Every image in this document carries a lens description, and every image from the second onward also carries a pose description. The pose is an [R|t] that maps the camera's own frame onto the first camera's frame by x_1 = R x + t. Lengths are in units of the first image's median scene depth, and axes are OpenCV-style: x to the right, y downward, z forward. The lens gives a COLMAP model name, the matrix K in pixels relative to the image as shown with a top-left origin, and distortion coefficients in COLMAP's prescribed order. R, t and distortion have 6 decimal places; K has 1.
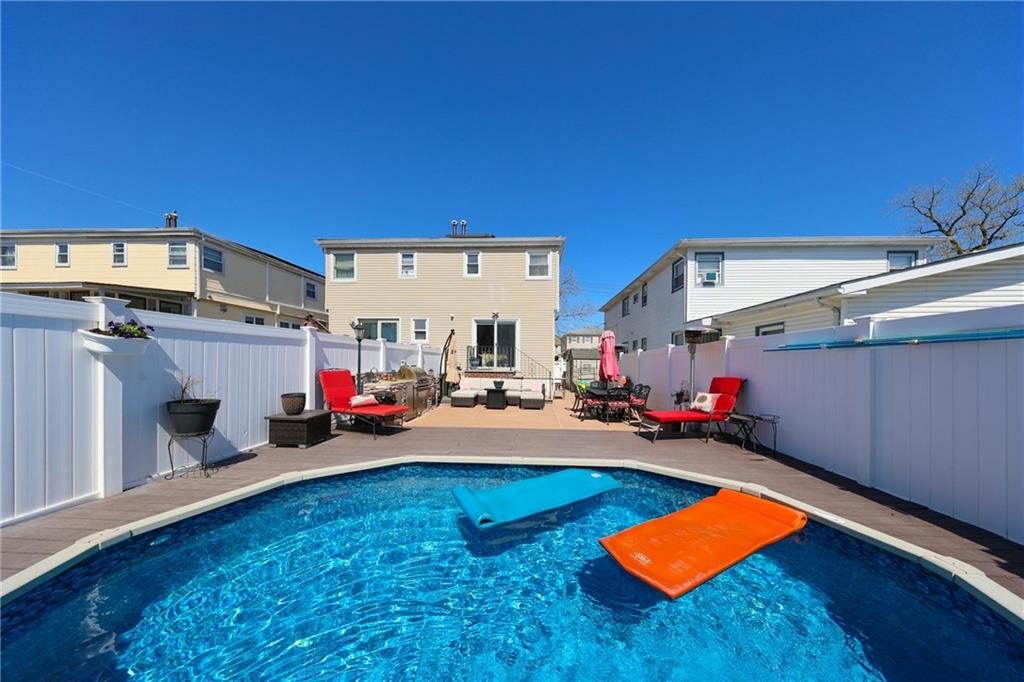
lens RADIAL K [[303.0, 0, 517.2], [0, 303.0, 365.6], [0, 0, 1]] dist [-0.001127, -0.000116]
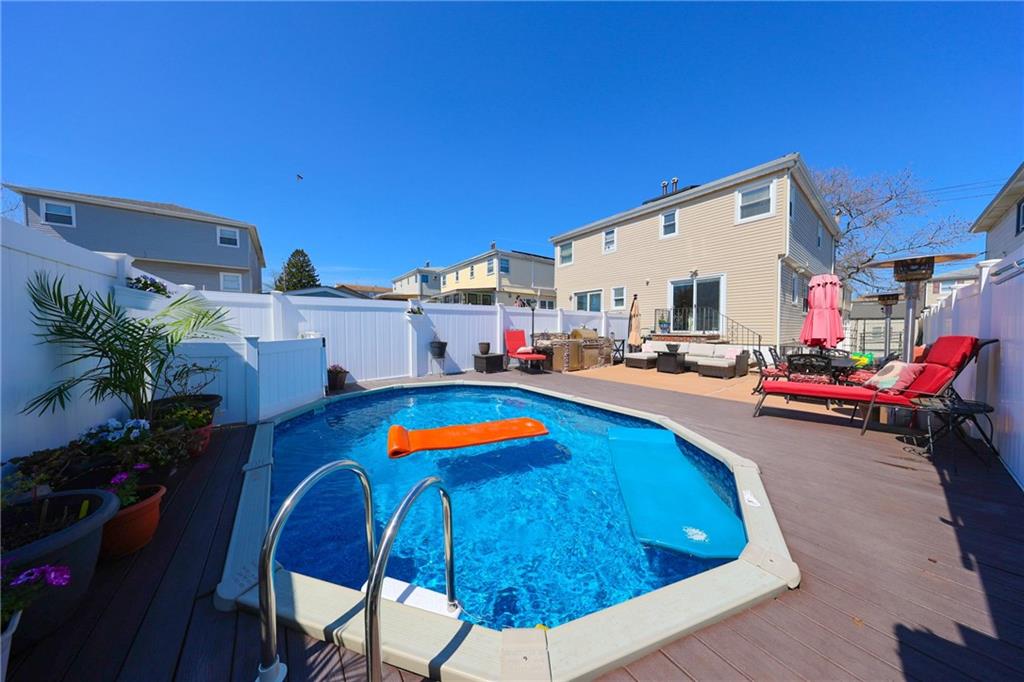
lens RADIAL K [[294.0, 0, 510.3], [0, 294.0, 338.9], [0, 0, 1]] dist [-0.000322, -0.000044]
pose [[0.644626, 0.014853, -0.764354, 0.249867], [-0.002805, 0.999850, 0.017063, 0.016148], [0.764493, -0.008855, 0.644572, 0.007730]]
